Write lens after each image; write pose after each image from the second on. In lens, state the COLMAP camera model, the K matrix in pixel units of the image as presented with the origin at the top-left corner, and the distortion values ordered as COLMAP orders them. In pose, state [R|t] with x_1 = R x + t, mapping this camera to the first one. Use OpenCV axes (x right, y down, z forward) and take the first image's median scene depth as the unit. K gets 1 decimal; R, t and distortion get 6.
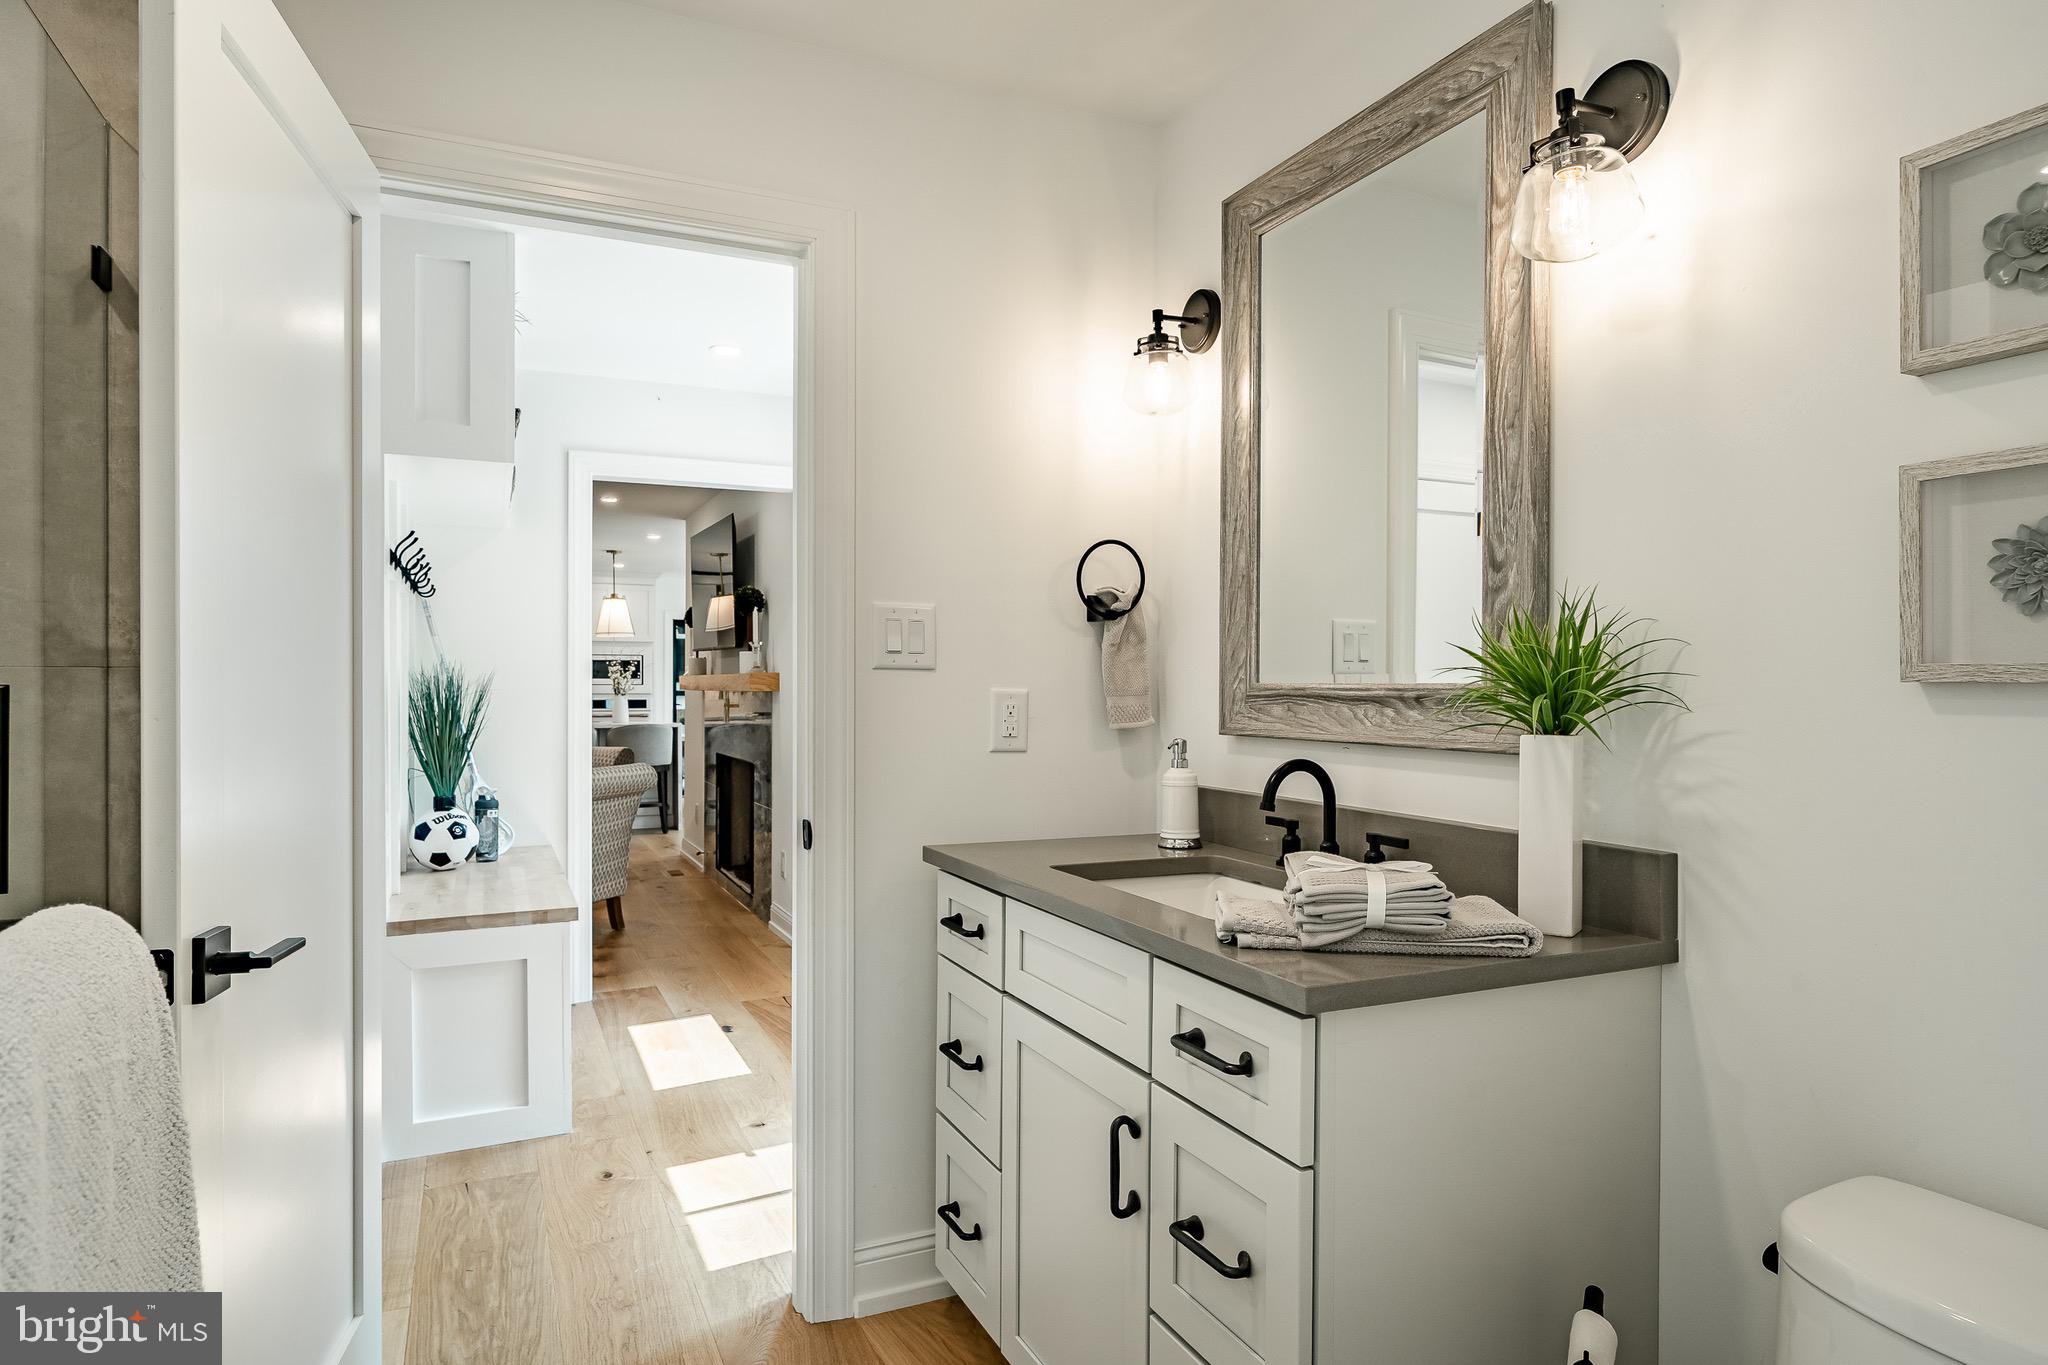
lens RADIAL K [[1152.9, 0, 1017.3], [0, 1152.9, 688.9], [0, 0, 1]] dist [-0.003728, -0.000435]
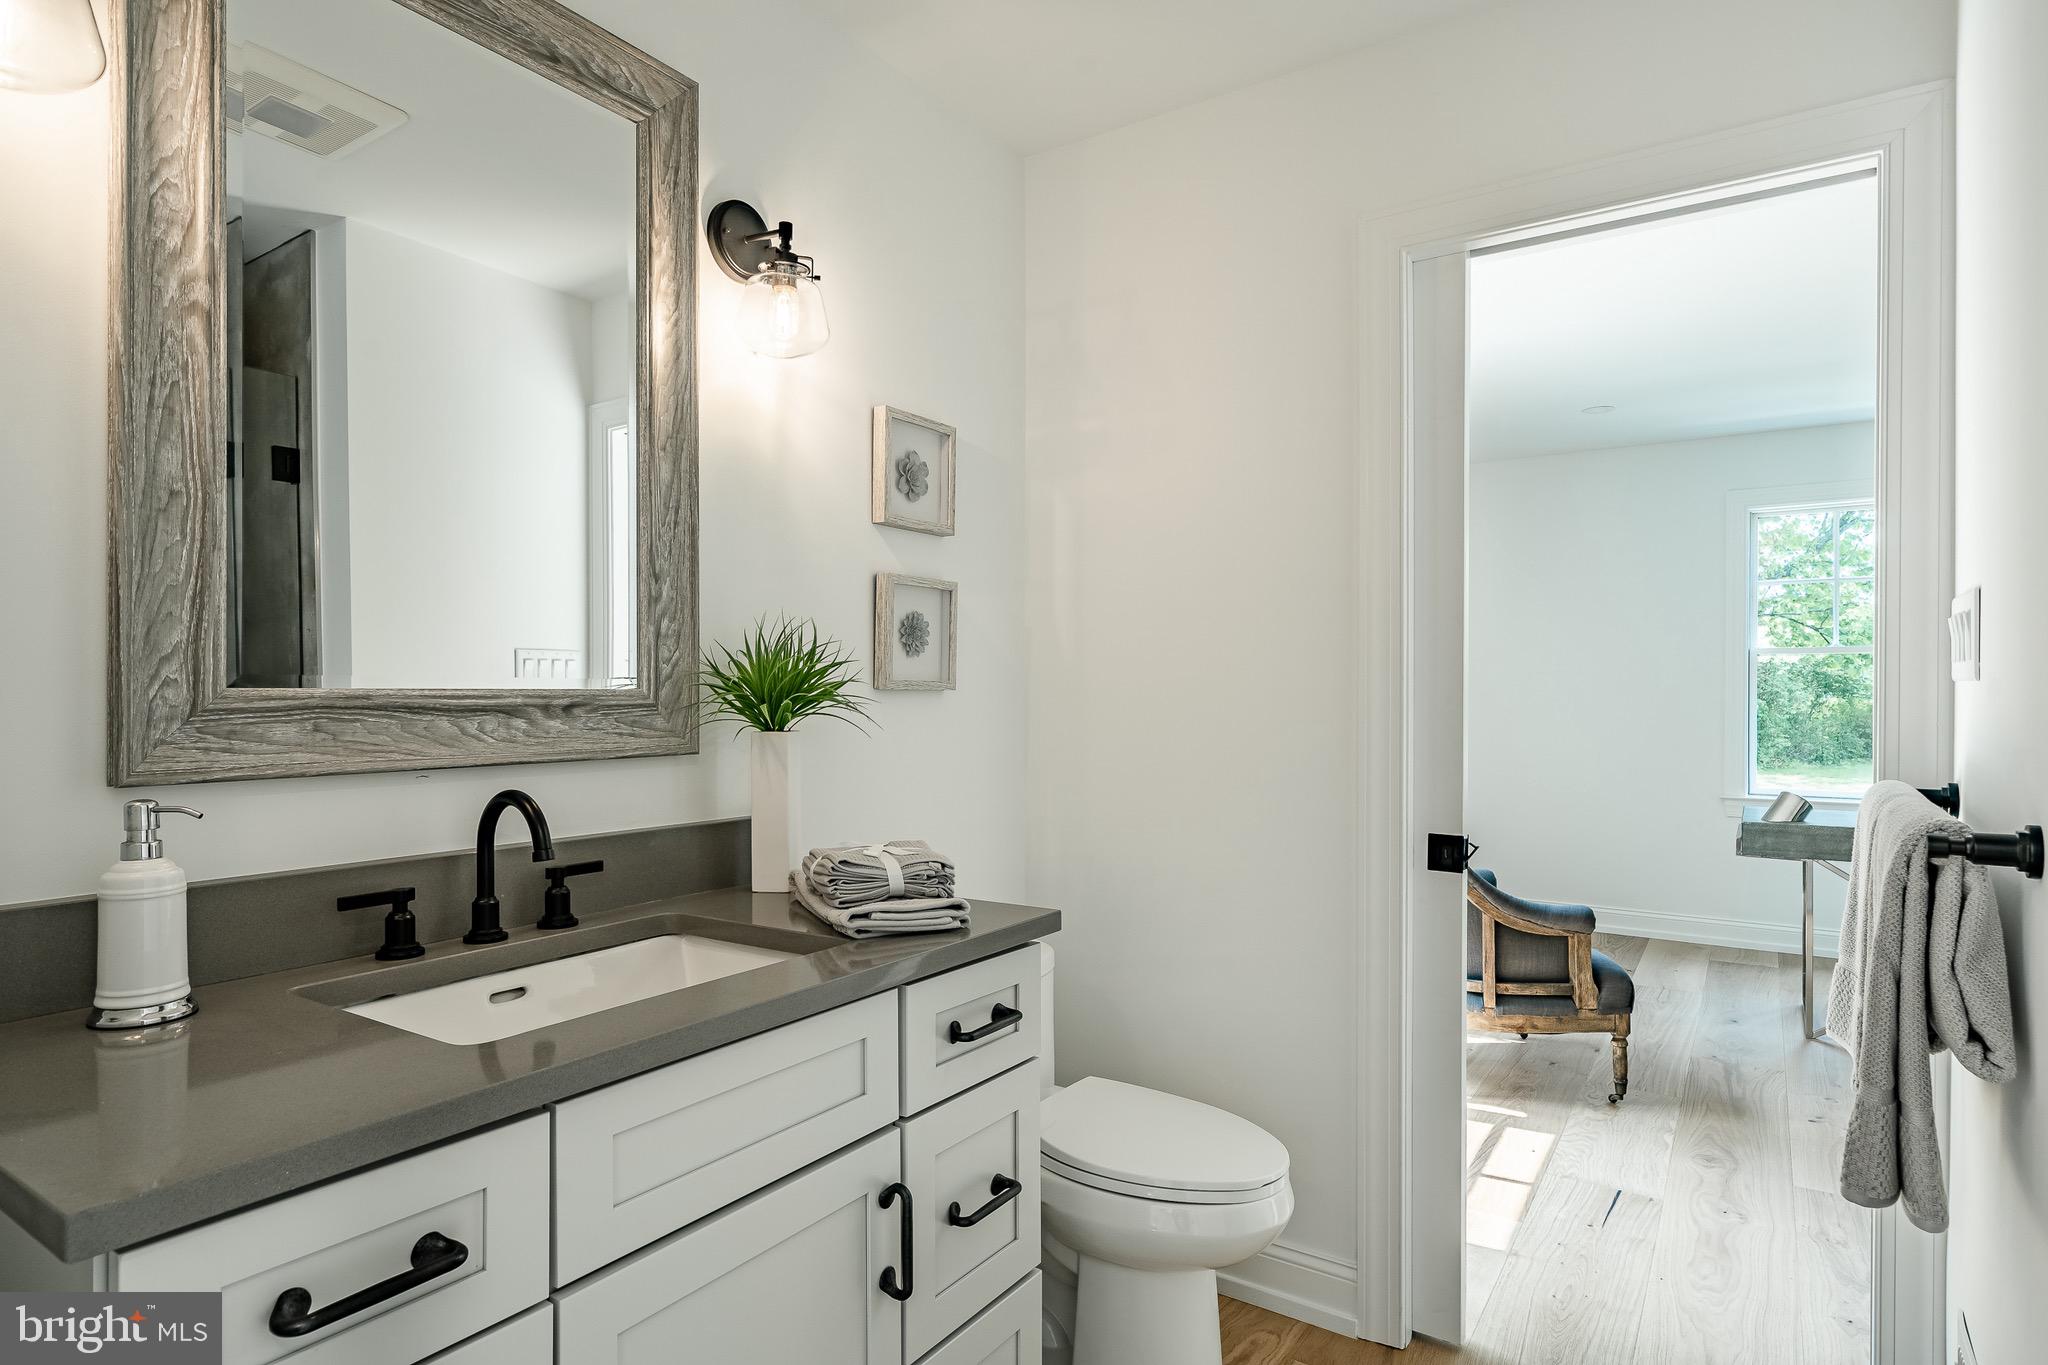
lens RADIAL K [[1152.9, 0, 1013.7], [0, 1152.9, 688.5], [0, 0, 1]] dist [-0.003728, -0.000435]
pose [[-0.528256, -0.000077, 0.849085, -0.572383], [0.001477, 0.999998, 0.001010, -0.005440], [-0.849084, 0.001788, -0.528255, 1.137039]]
